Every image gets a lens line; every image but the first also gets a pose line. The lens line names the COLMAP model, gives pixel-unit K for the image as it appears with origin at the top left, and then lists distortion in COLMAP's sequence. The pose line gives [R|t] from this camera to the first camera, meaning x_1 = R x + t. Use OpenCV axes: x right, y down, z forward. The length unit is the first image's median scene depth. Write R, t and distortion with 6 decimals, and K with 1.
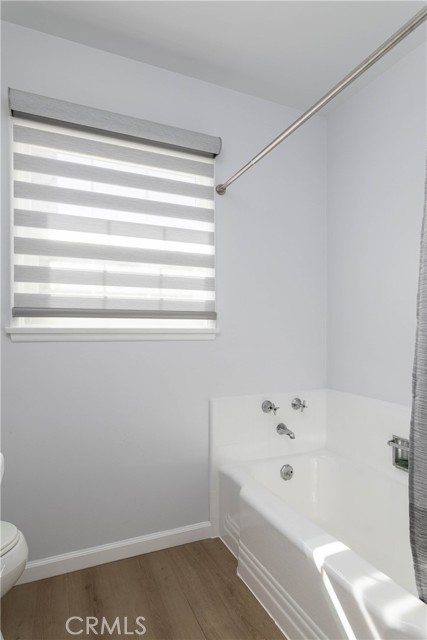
lens RADIAL K [[364.0, 0, 210.5], [0, 364.0, 331.7], [0, 0, 1]] dist [-0.046534, 0.040671]
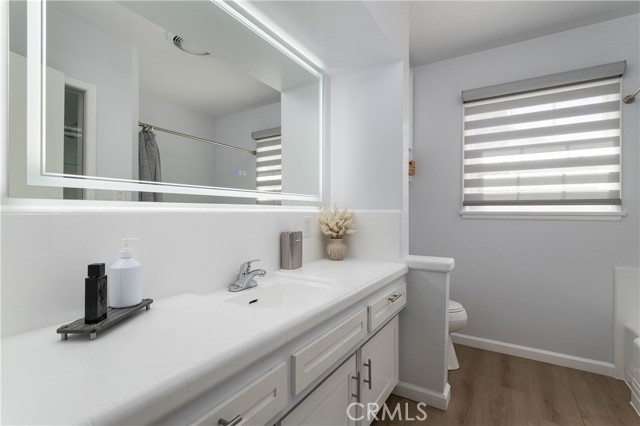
lens RADIAL K [[303.1, 0, 320.0], [0, 303.1, 213.0], [0, 0, 1]] dist [0.015701, 0.000127]
pose [[0.556061, -0.007010, -0.831112, 0.354161], [-0.022779, 0.999460, -0.023671, 0.048849], [0.830830, 0.032094, 0.555601, -0.509686]]
